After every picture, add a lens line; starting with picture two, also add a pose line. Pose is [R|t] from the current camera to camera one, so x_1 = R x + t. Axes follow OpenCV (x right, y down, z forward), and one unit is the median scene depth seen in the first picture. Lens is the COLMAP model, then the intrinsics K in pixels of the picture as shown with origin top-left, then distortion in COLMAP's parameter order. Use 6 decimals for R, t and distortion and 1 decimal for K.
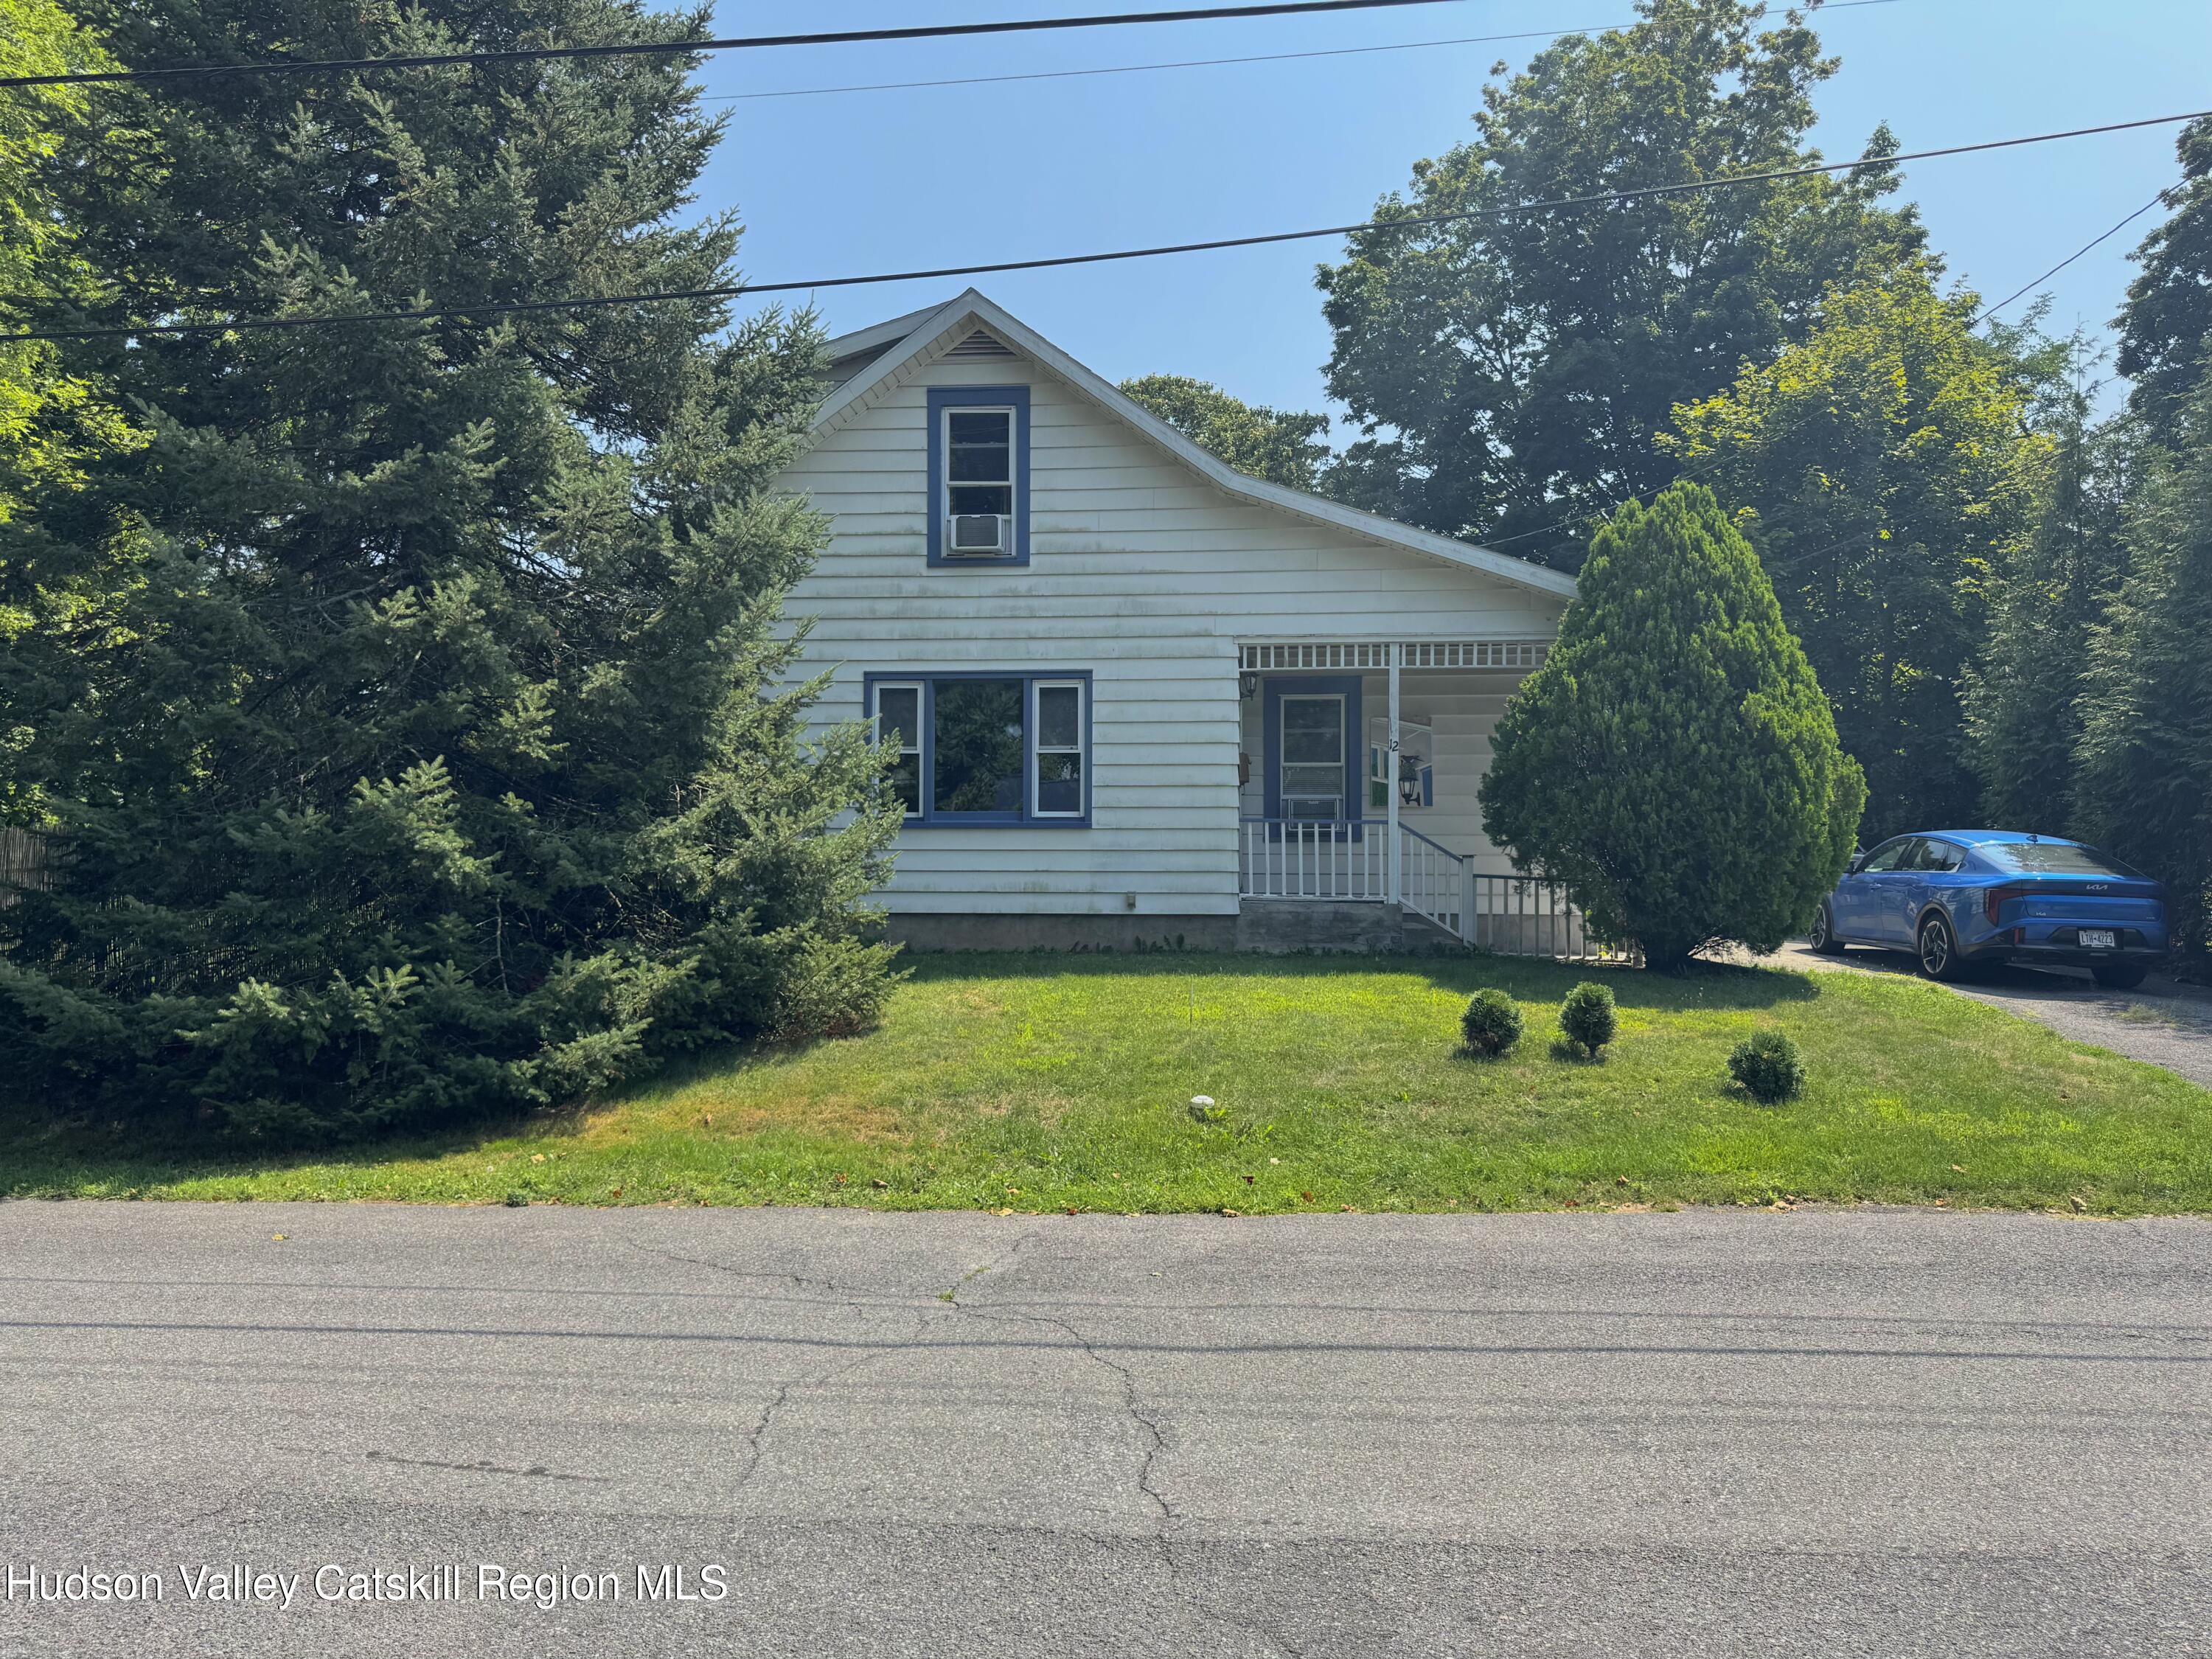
lens RADIAL K [[1585.6, 0, 1095.0], [0, 1585.6, 825.7], [0, 0, 1]] dist [0.039392, -0.032758]
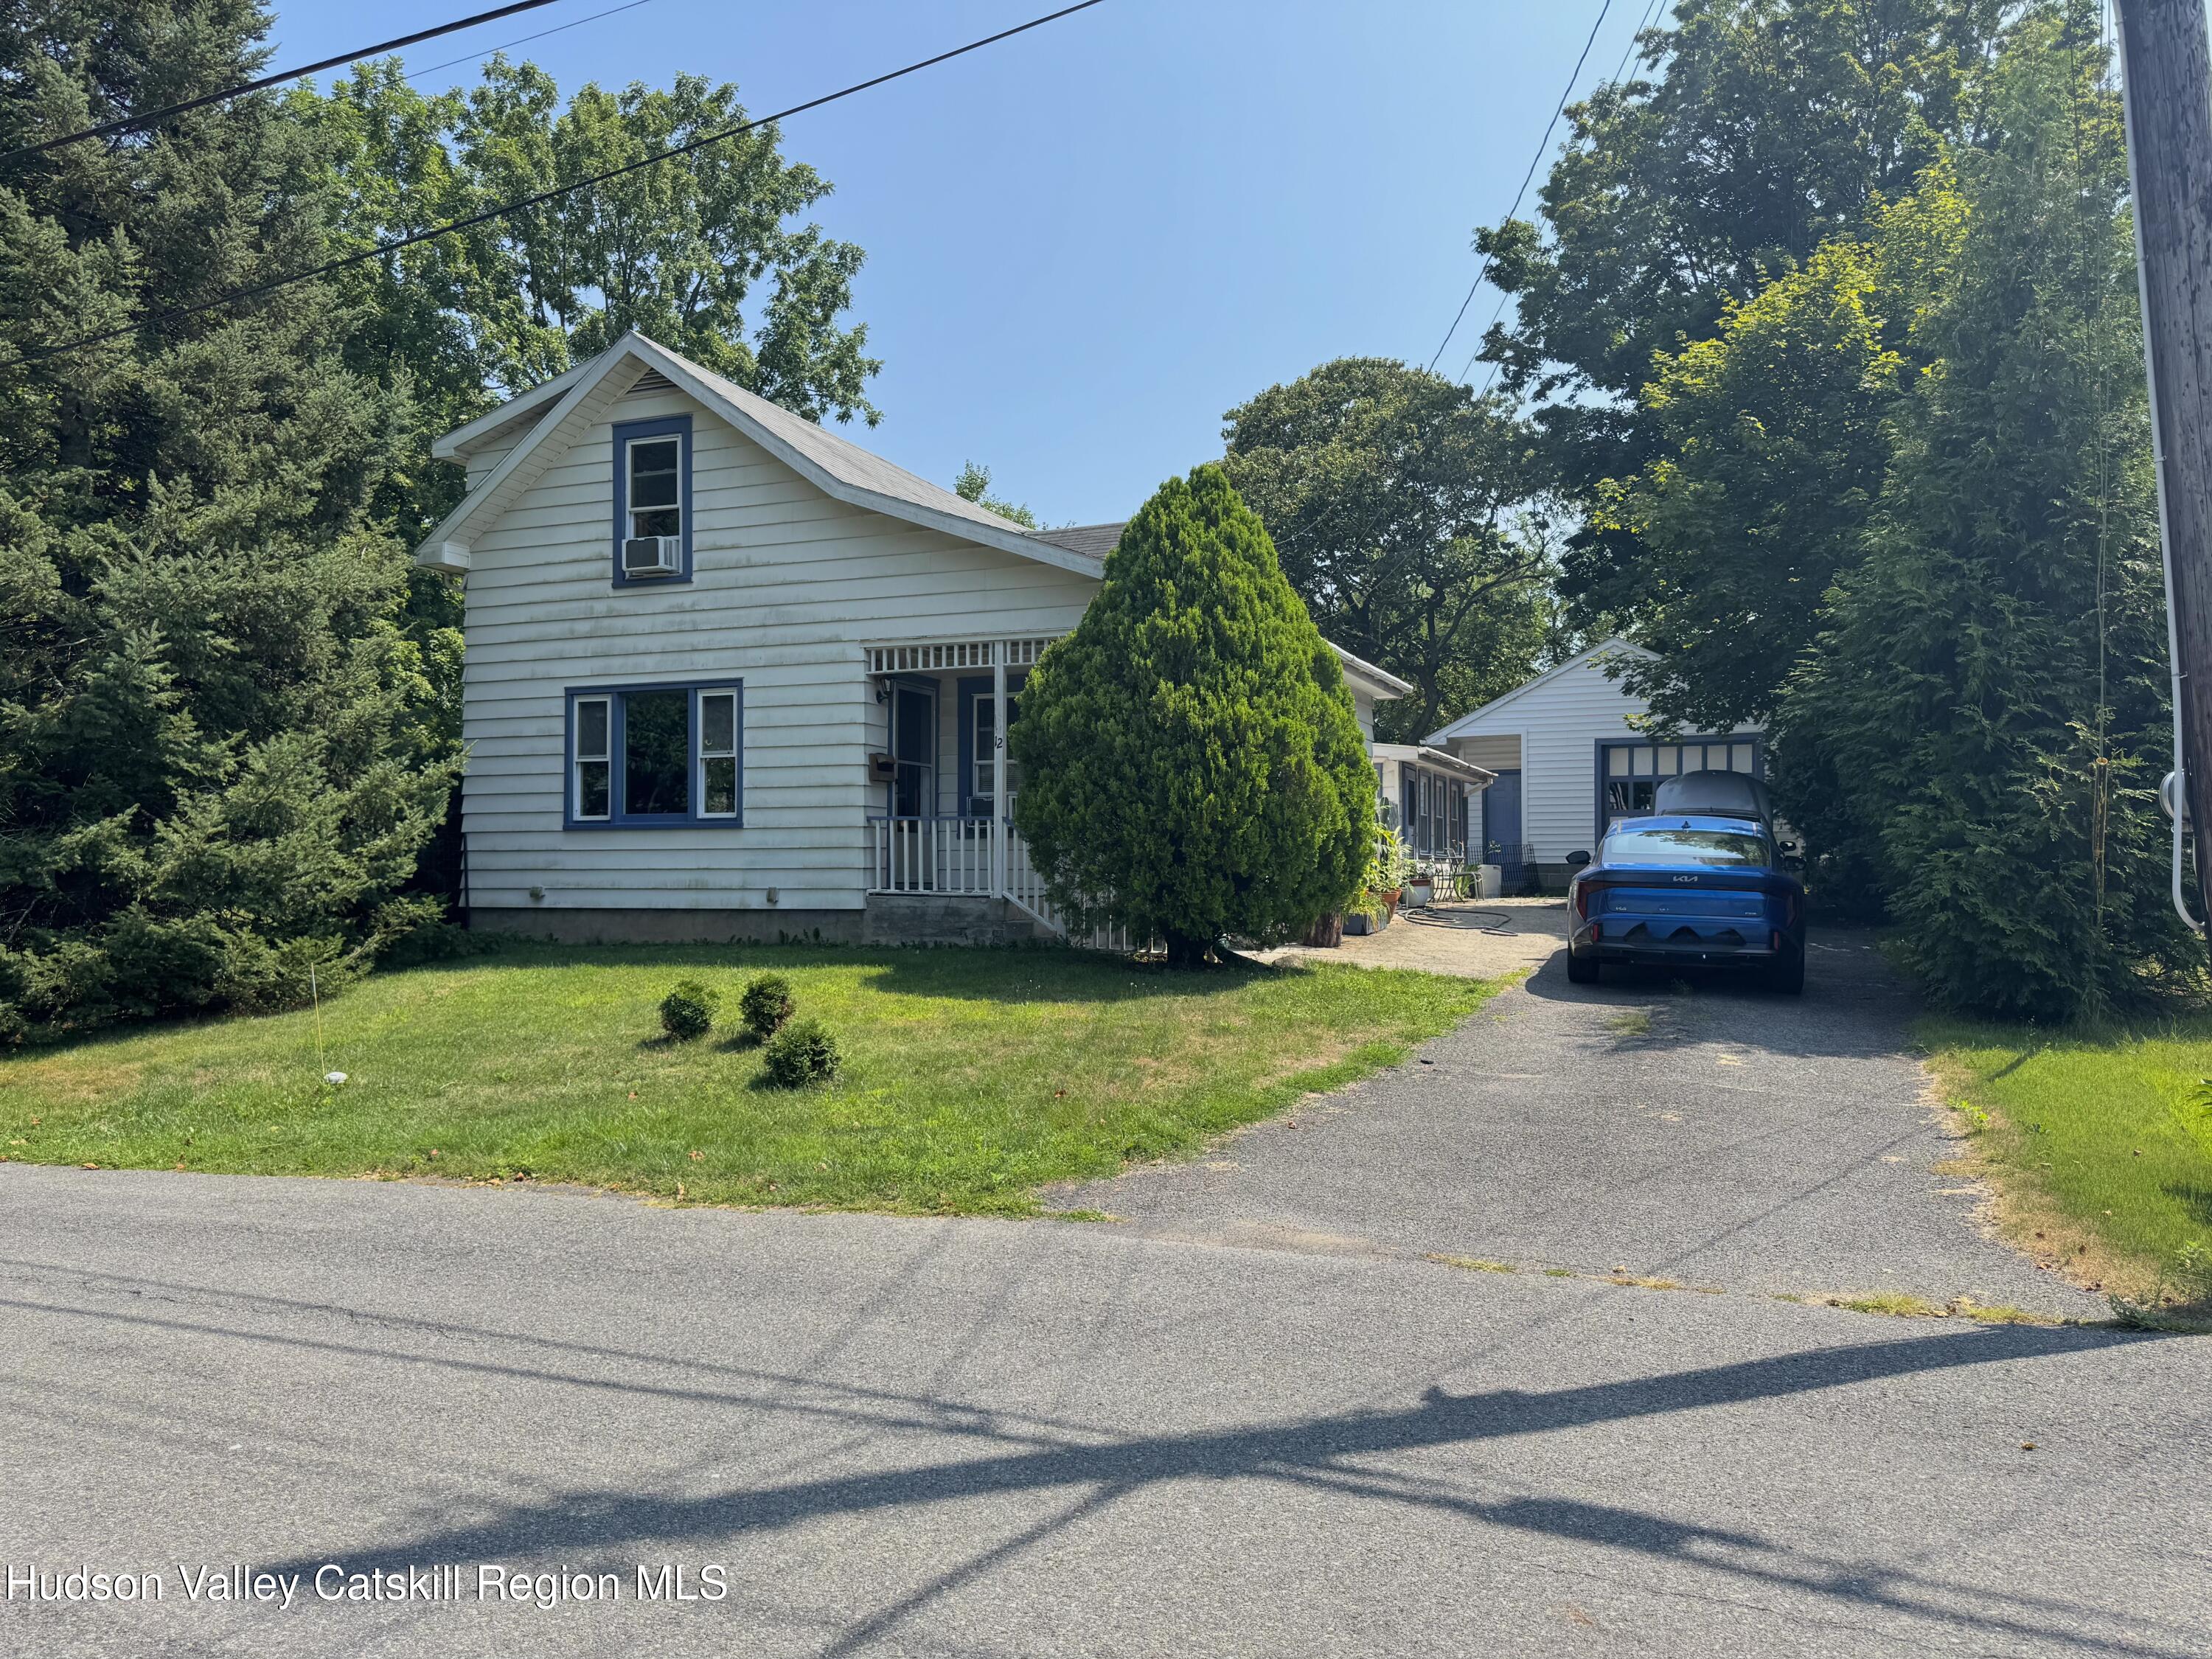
lens RADIAL K [[1585.6, 0, 1086.9], [0, 1585.6, 837.1], [0, 0, 1]] dist [0.039392, -0.032758]
pose [[0.961675, -0.011509, -0.273950, 0.506345], [0.014379, 0.999861, 0.008472, 0.002217], [0.273814, -0.012086, 0.961707, 0.041502]]
